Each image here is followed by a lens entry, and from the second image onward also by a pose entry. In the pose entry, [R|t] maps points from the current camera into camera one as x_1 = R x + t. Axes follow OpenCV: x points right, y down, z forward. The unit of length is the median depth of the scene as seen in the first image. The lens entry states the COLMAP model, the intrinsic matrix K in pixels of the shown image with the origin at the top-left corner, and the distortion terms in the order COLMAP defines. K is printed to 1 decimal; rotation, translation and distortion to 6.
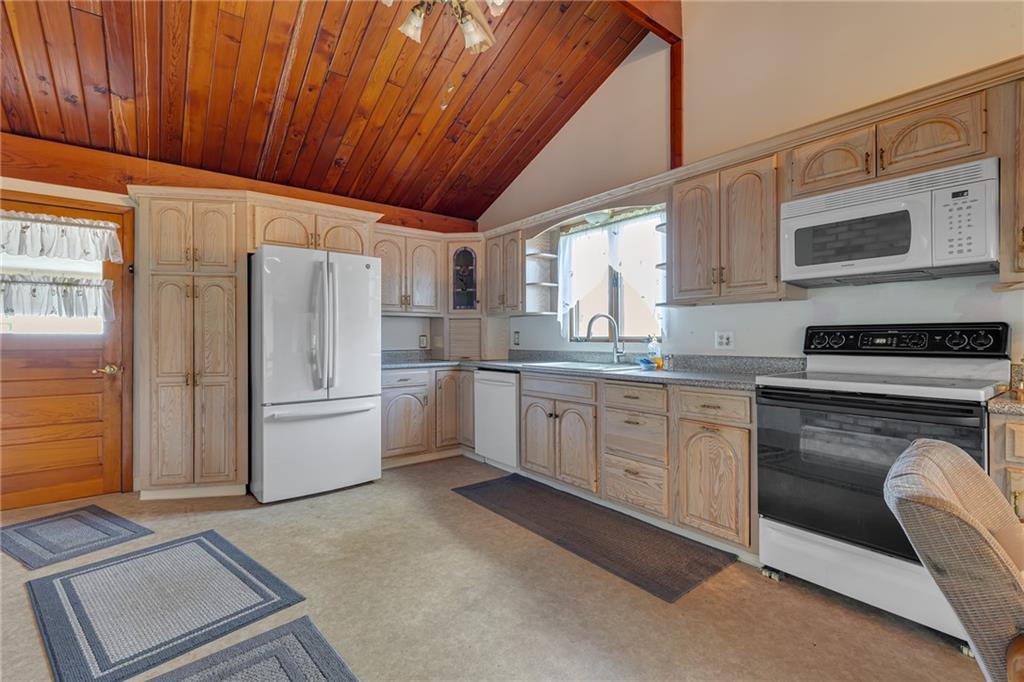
lens RADIAL K [[460.5, 0, 511.2], [0, 460.5, 336.7], [0, 0, 1]] dist [0.000079, 0.000186]
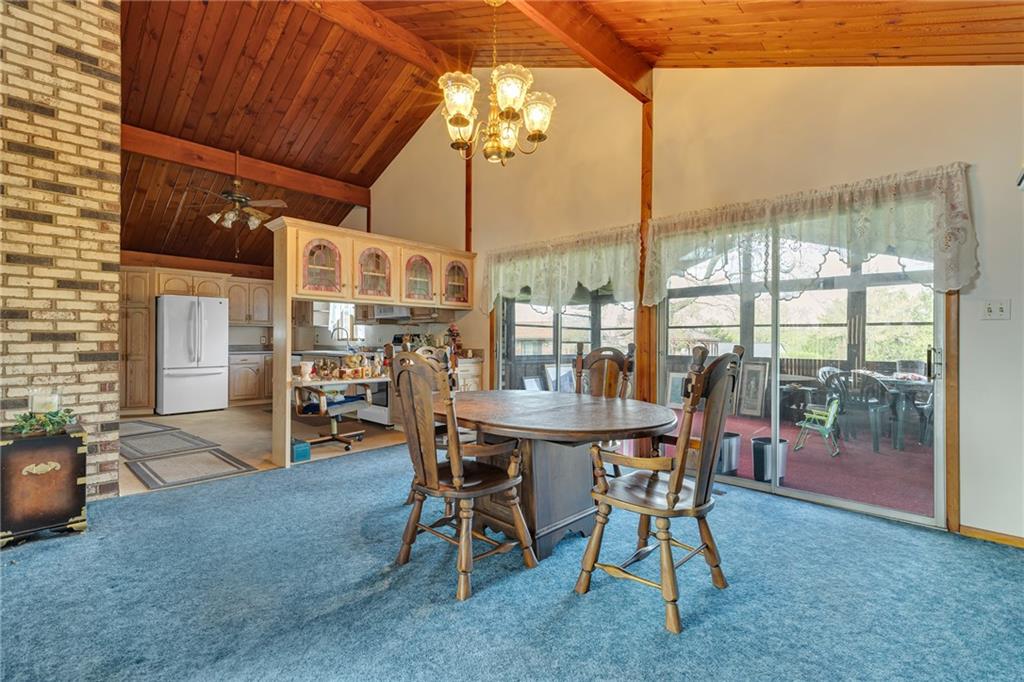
lens RADIAL K [[460.5, 0, 511.2], [0, 460.5, 336.7], [0, 0, 1]] dist [0.000079, 0.000186]
pose [[0.986490, 0.005259, 0.163735, 0.686465], [-0.004744, 0.999983, -0.003532, -0.002091], [-0.163751, 0.002708, 0.986498, -1.342018]]
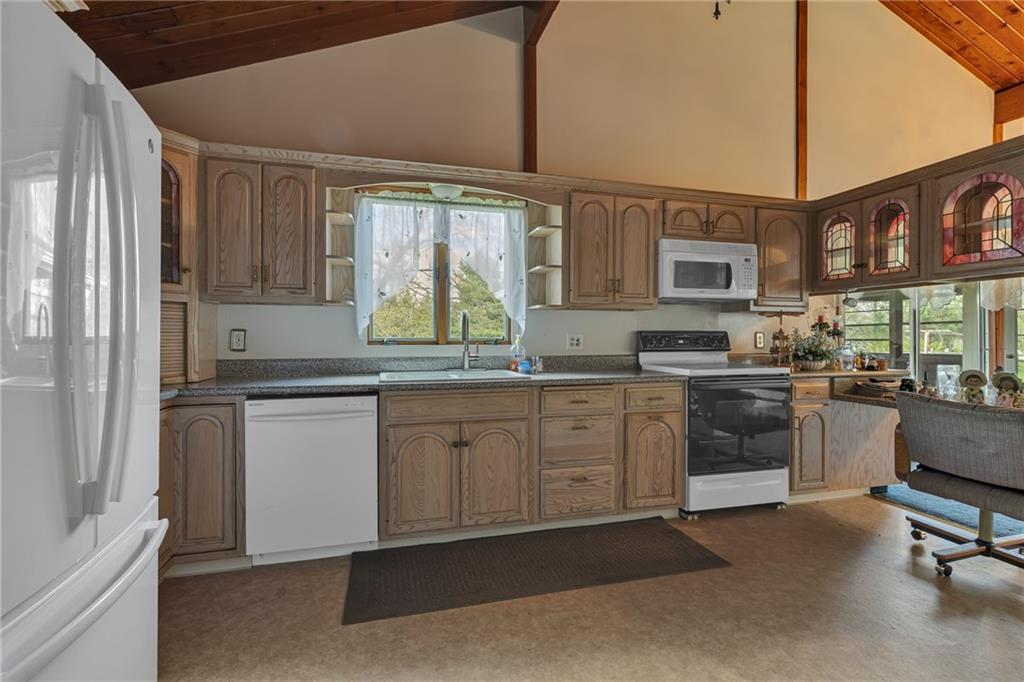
lens RADIAL K [[460.5, 0, 511.2], [0, 460.5, 336.7], [0, 0, 1]] dist [0.000079, 0.000186]
pose [[0.380342, 0.001559, 0.924845, -0.595612], [-0.004307, 0.999991, 0.000085, -0.003669], [-0.924836, -0.004016, 0.380345, 0.665802]]
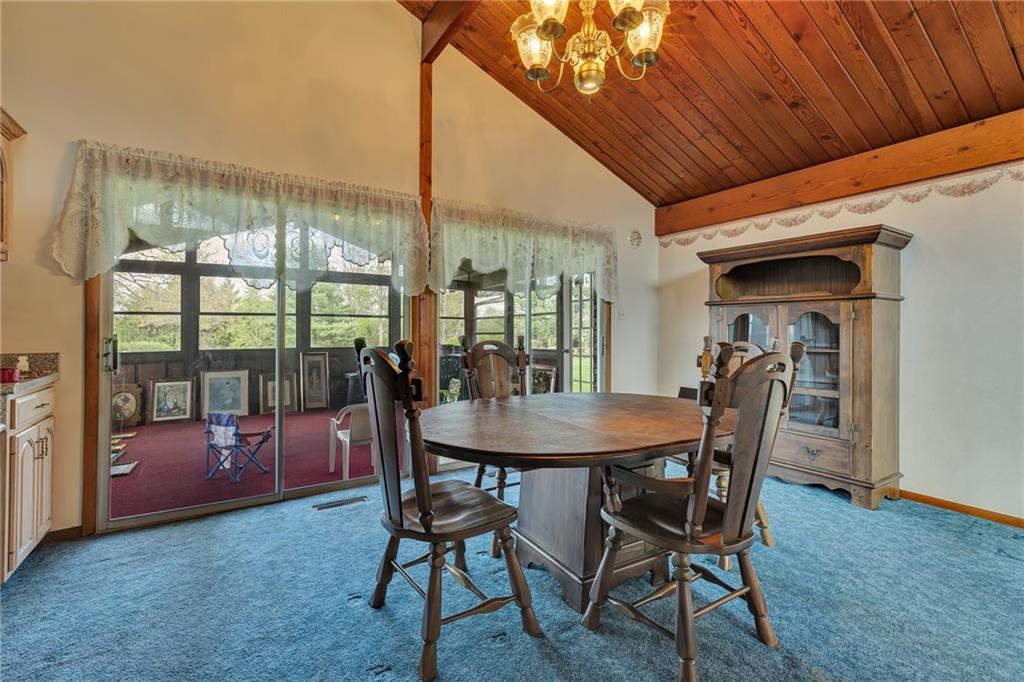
lens RADIAL K [[460.5, 0, 511.2], [0, 460.5, 336.7], [0, 0, 1]] dist [0.000079, 0.000186]
pose [[0.095095, -0.007472, 0.995440, 0.351245], [-0.012815, 0.999880, 0.008729, -0.000715], [-0.995386, -0.013587, 0.094988, -0.784228]]
